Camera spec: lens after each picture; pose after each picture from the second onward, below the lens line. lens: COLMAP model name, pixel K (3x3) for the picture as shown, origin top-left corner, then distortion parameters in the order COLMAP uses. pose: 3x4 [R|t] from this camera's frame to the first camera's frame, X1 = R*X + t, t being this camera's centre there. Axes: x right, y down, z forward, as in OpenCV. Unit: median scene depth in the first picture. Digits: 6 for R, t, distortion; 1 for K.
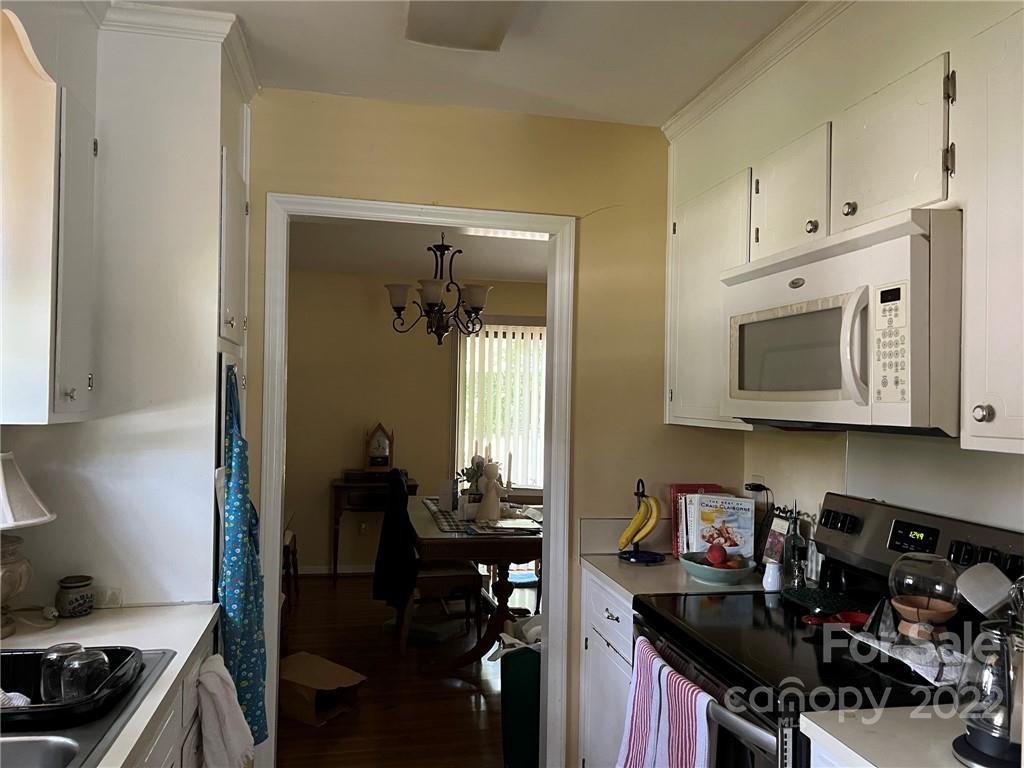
lens RADIAL K [[775.9, 0, 513.0], [0, 775.9, 391.0], [0, 0, 1]] dist [0.048705, -0.073841]
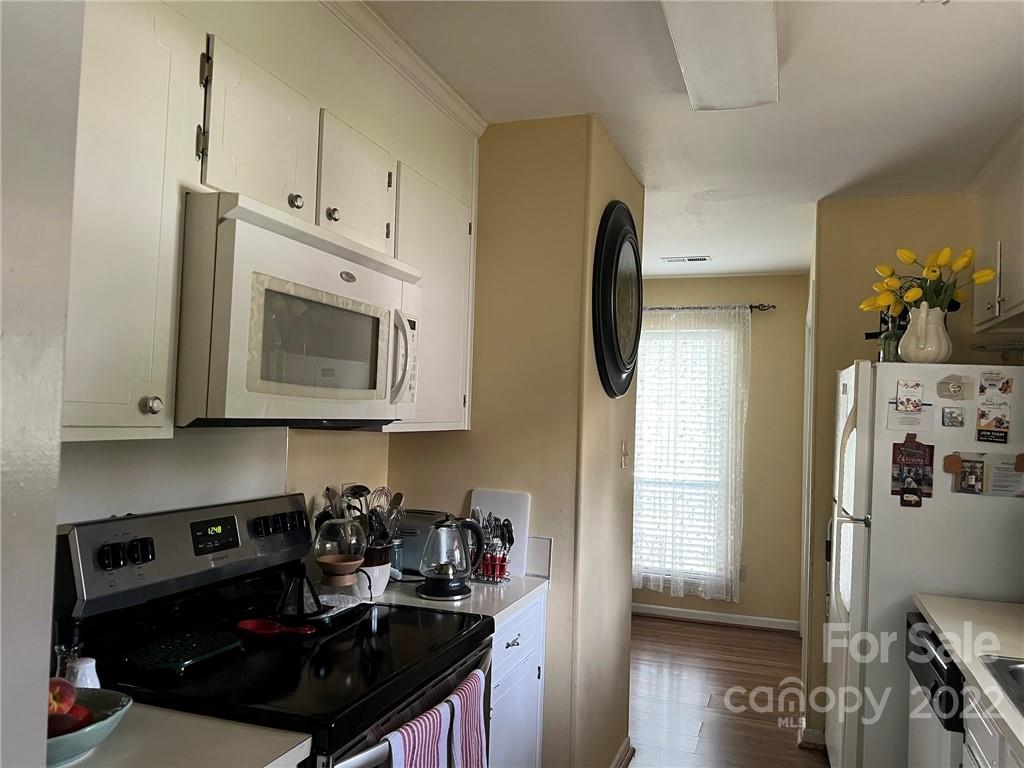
lens RADIAL K [[775.9, 0, 513.0], [0, 775.9, 391.0], [0, 0, 1]] dist [0.048705, -0.073841]
pose [[-0.851244, -0.035103, 0.523594, -0.592011], [-0.056867, 0.998055, -0.025540, 0.028764], [-0.521679, -0.051516, -0.851585, 3.183083]]
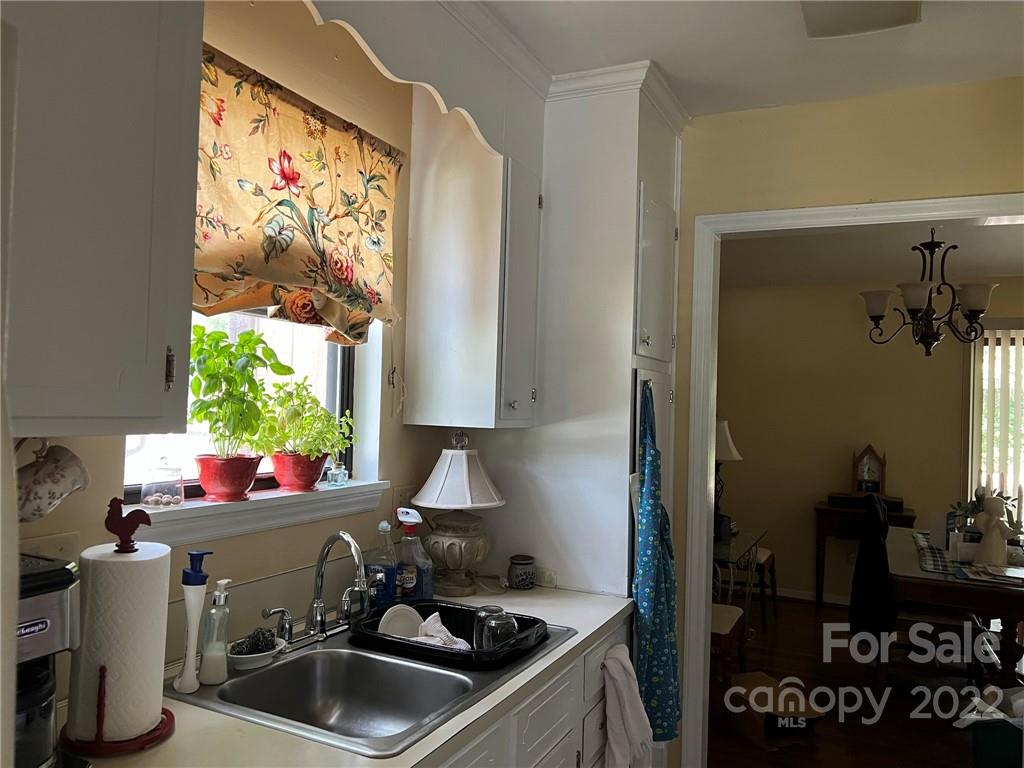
lens RADIAL K [[784.3, 0, 512.0], [0, 784.3, 384.0], [0, 0, 1]] dist [0.071477, -0.110736]
pose [[0.784800, -0.008251, -0.619695, 0.173573], [-0.012136, 0.999515, -0.028677, 0.006164], [0.619631, 0.030026, 0.784319, 0.023505]]
